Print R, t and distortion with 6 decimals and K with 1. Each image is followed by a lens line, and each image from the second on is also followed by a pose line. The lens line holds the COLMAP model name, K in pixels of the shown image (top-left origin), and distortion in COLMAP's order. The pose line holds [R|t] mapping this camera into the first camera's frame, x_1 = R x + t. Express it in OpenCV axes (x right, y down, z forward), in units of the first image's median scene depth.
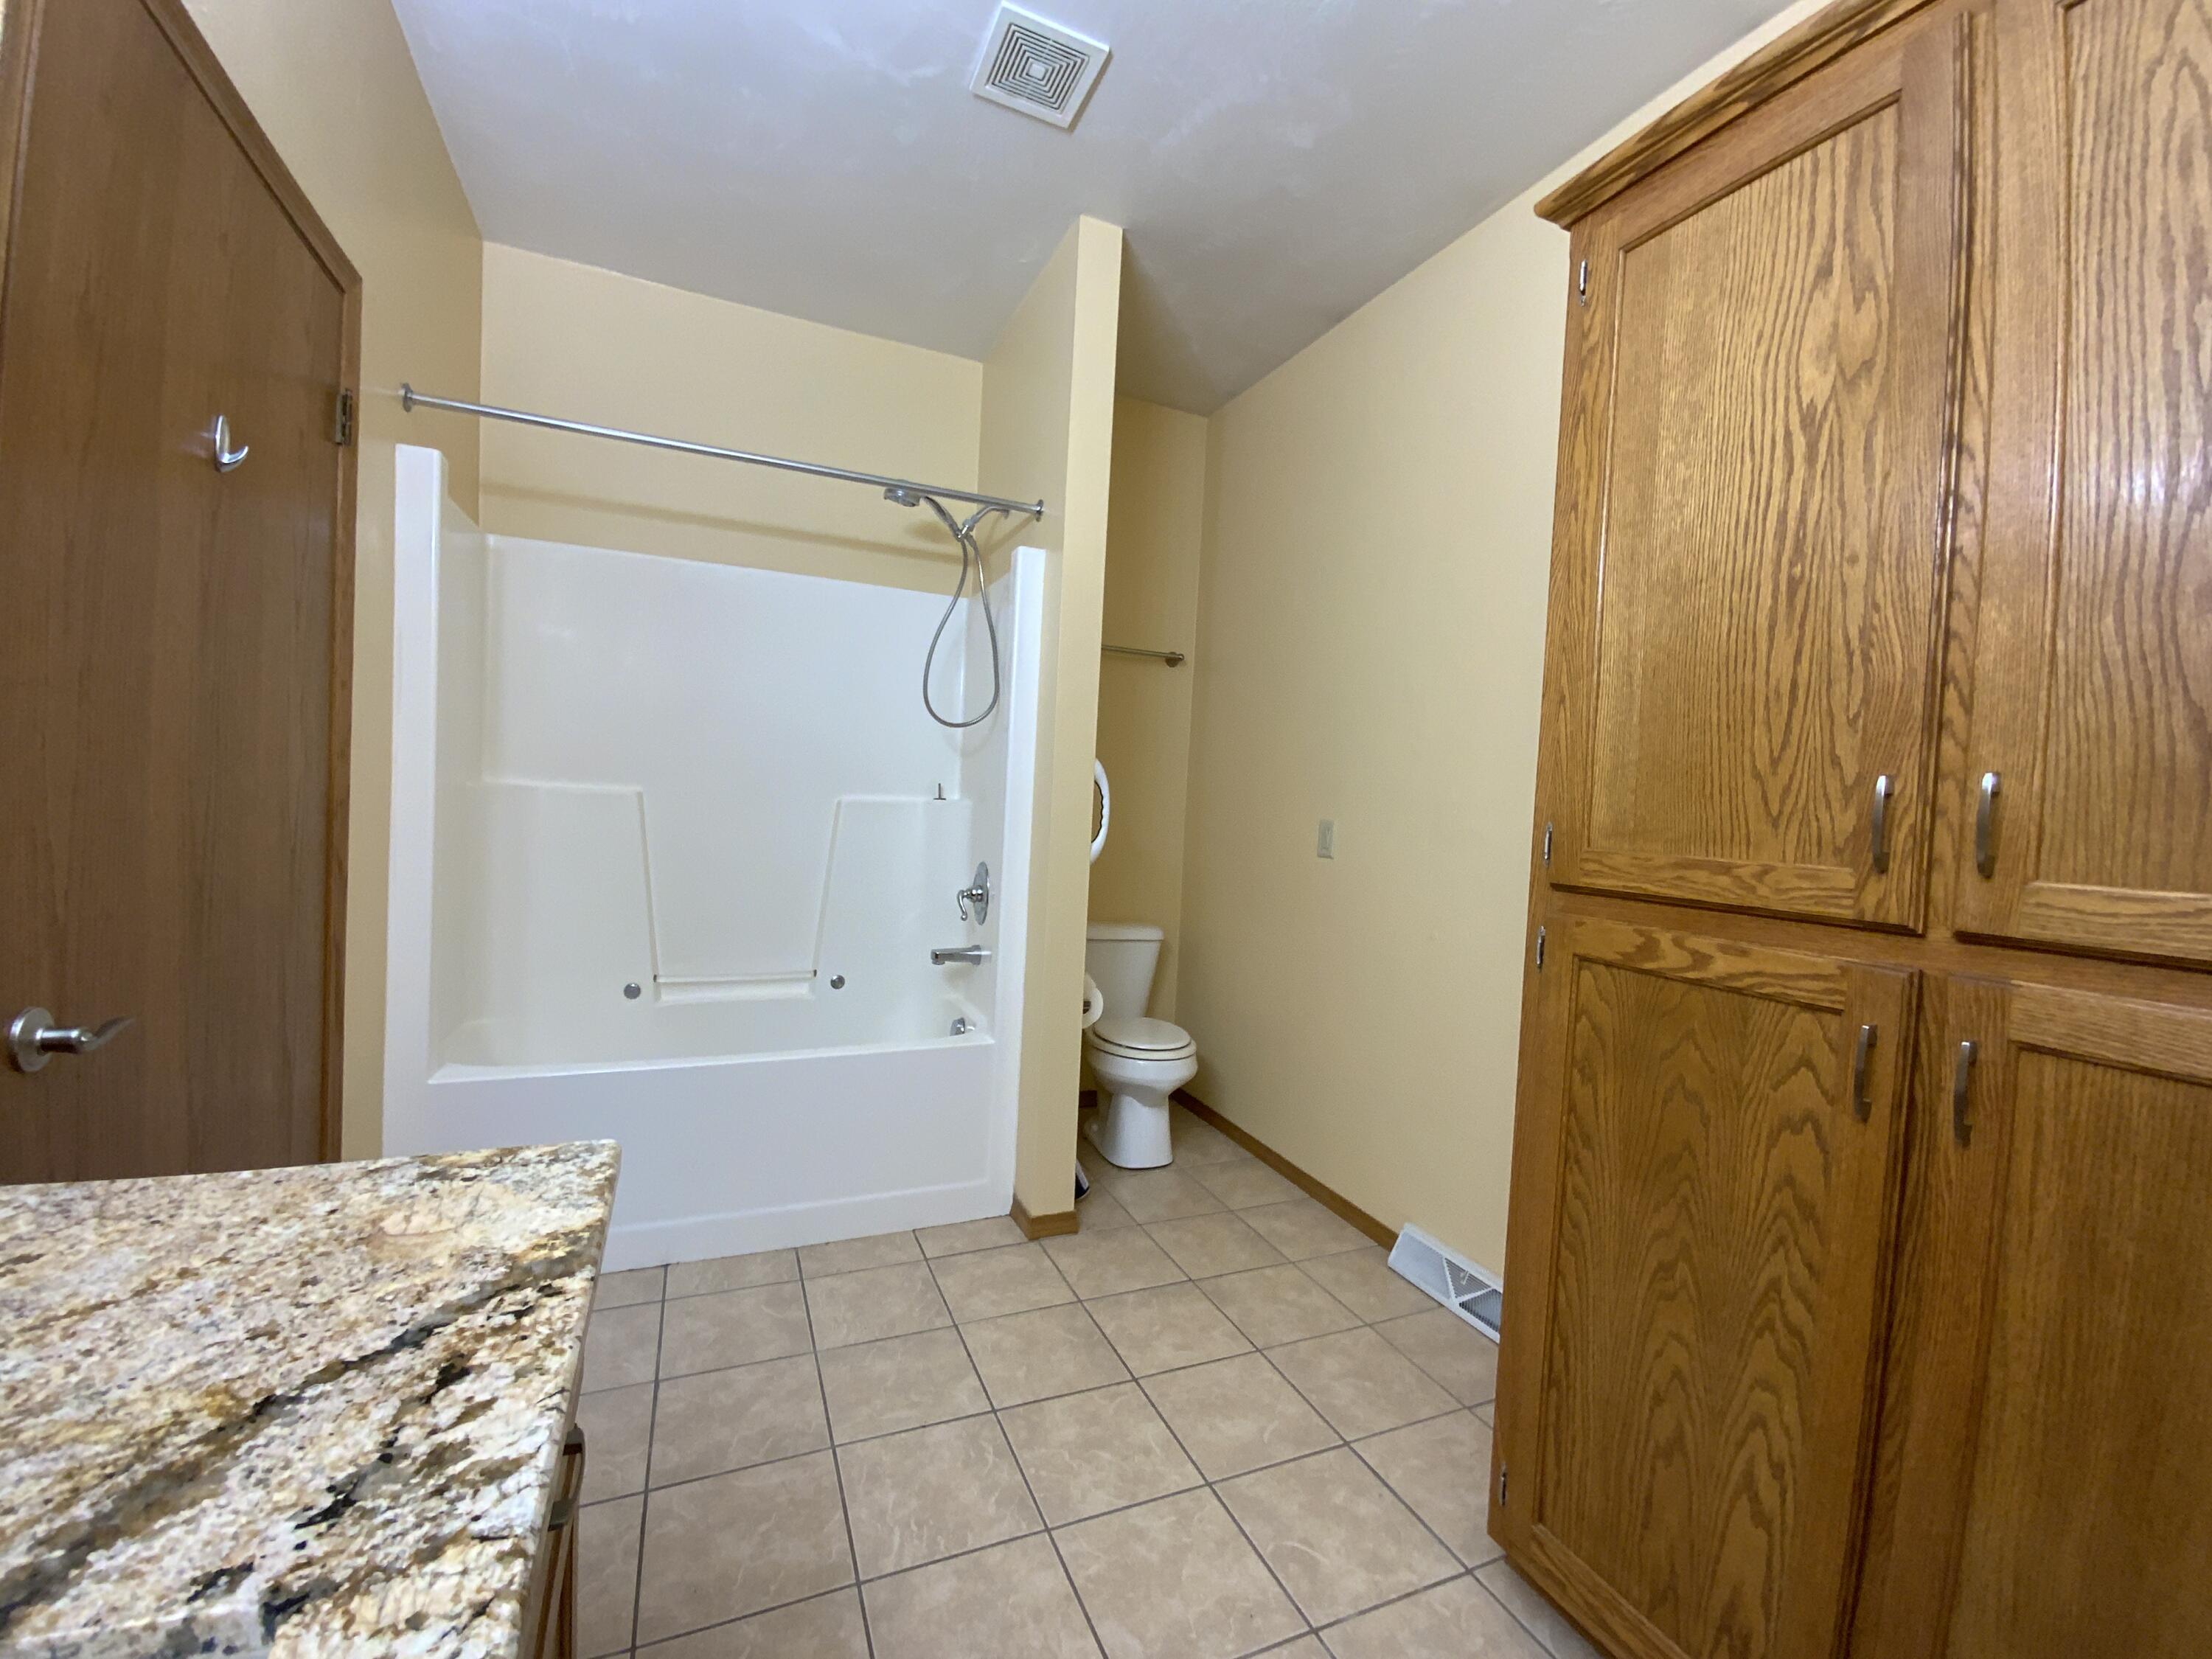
lens RADIAL K [[897.2, 0, 1106.0], [0, 897.2, 829.5], [0, 0, 1]] dist [0.020177, -0.018836]
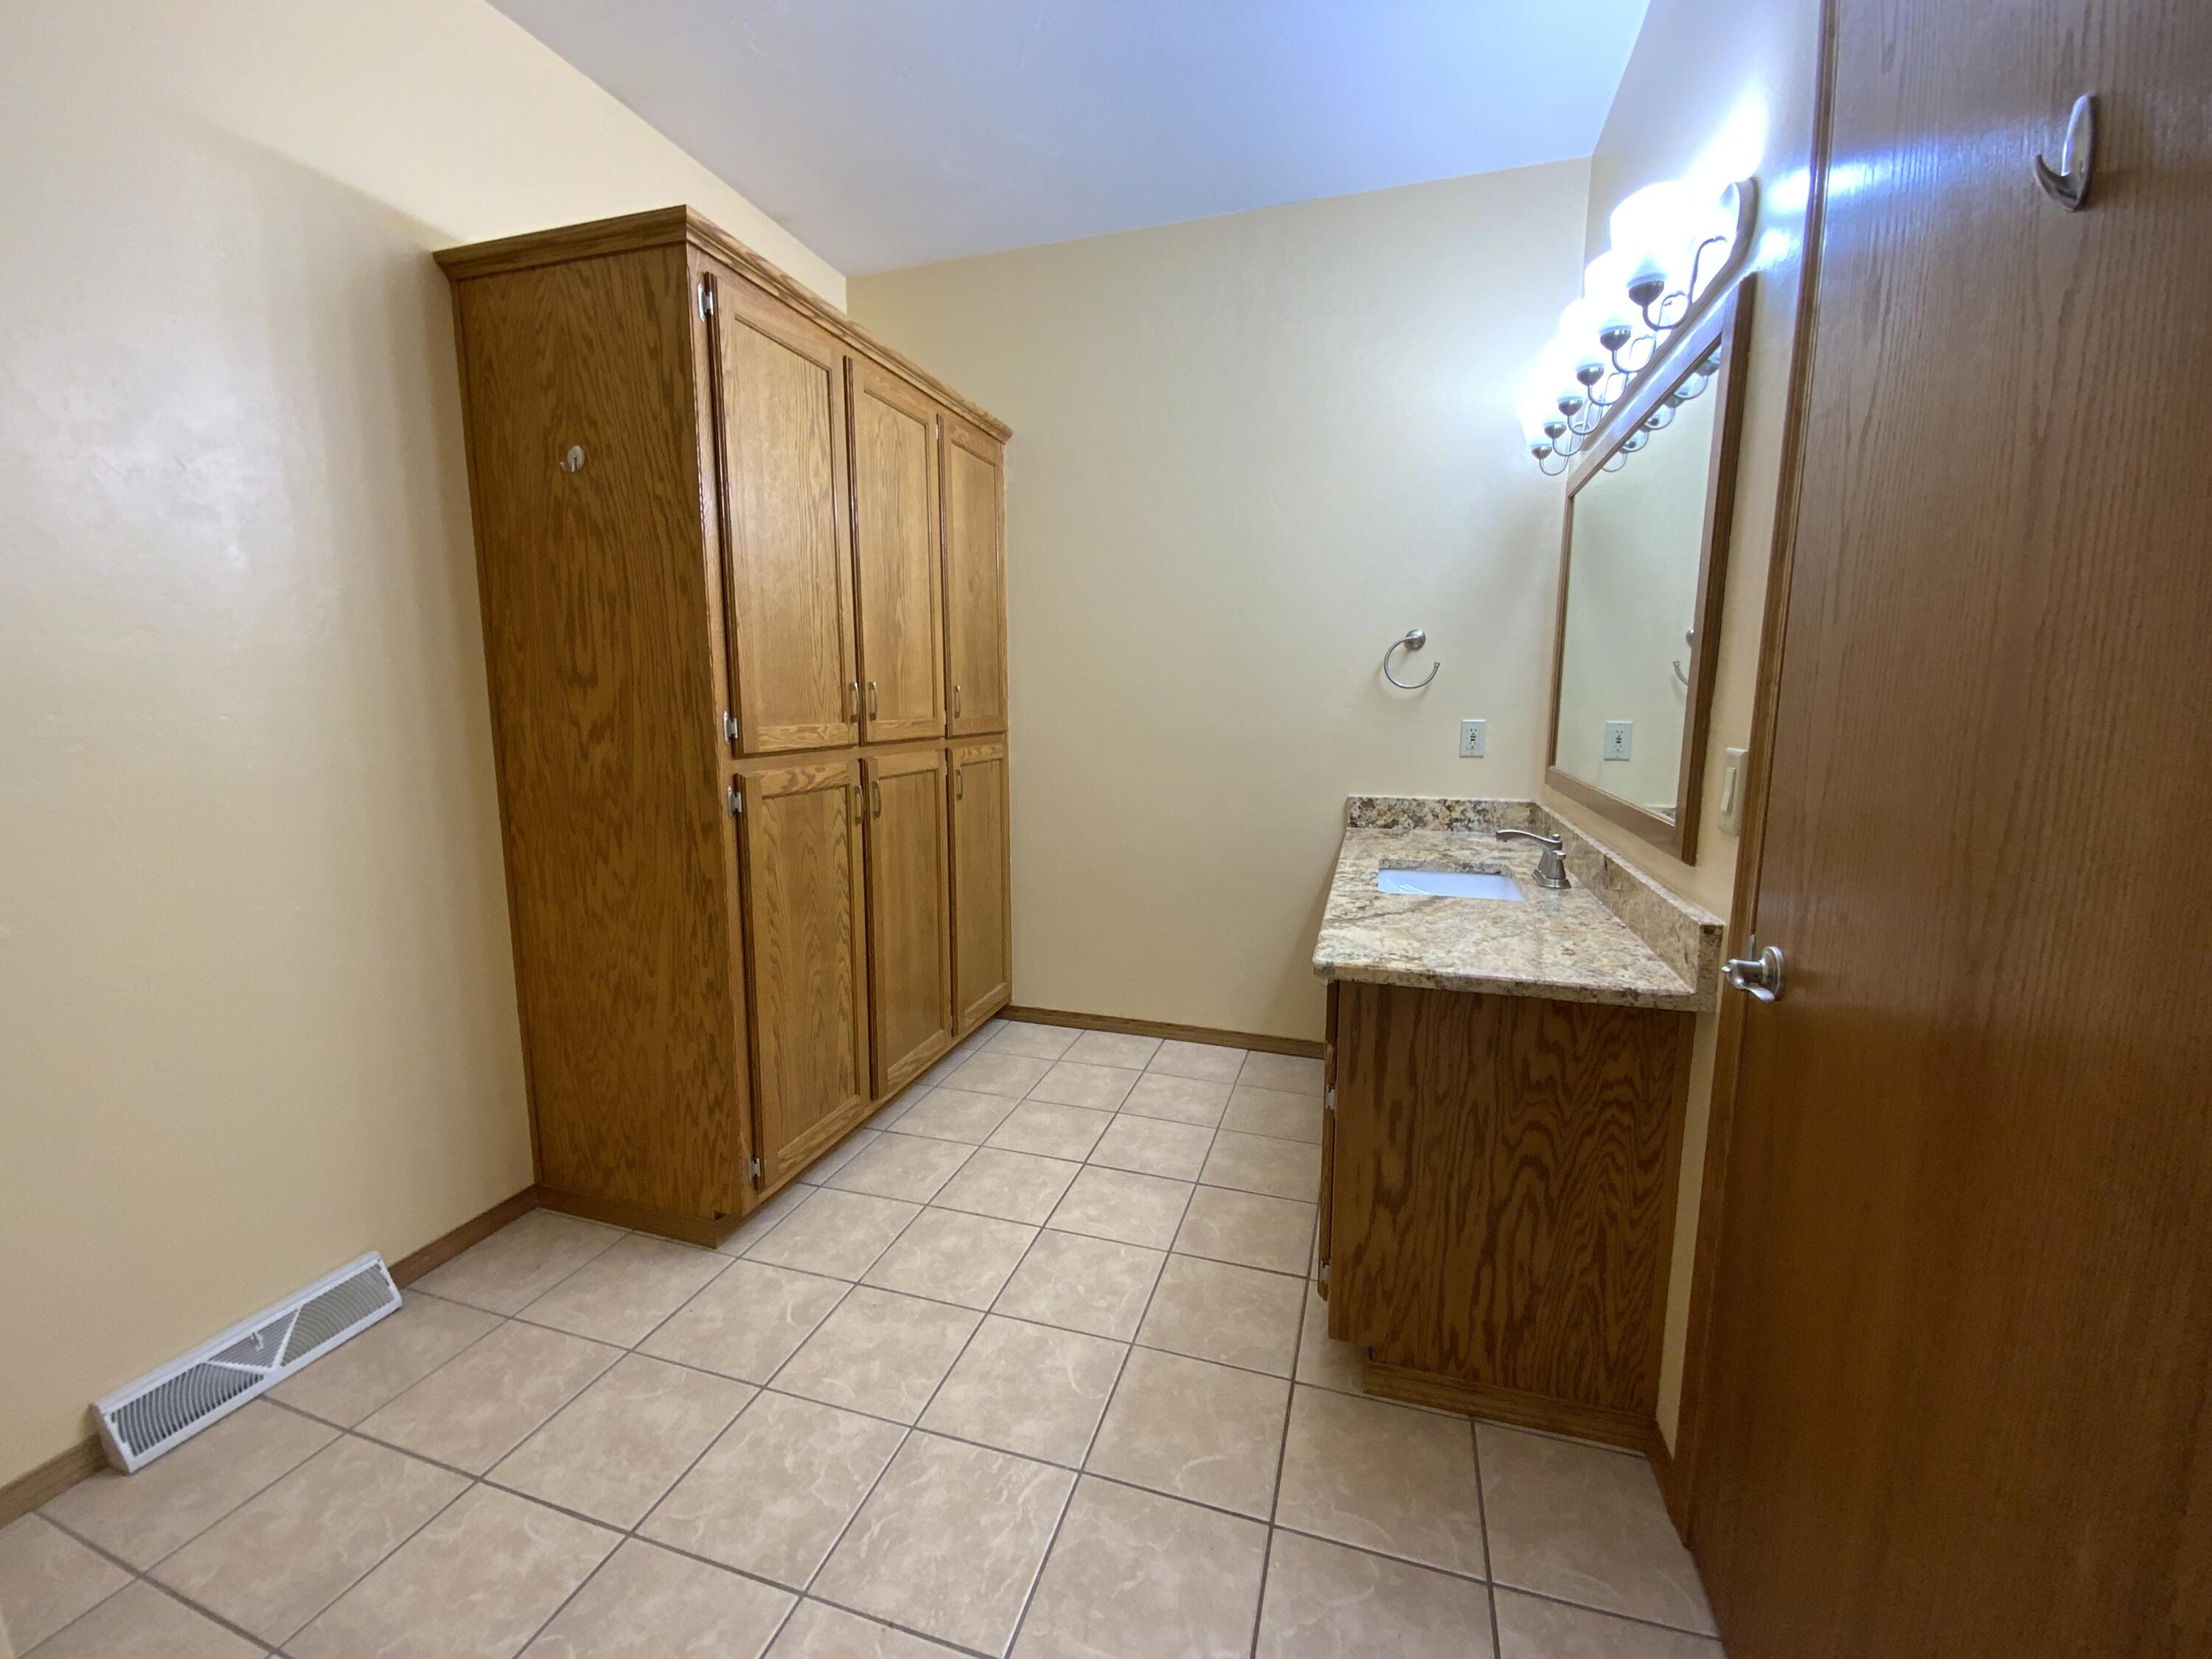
lens RADIAL K [[897.2, 0, 1106.0], [0, 897.2, 829.5], [0, 0, 1]] dist [0.020177, -0.018836]
pose [[-0.755920, -0.146464, 0.638070, -1.070472], [-0.018370, 0.979014, 0.202962, -0.150914], [-0.654406, 0.141701, -0.742747, 2.060198]]
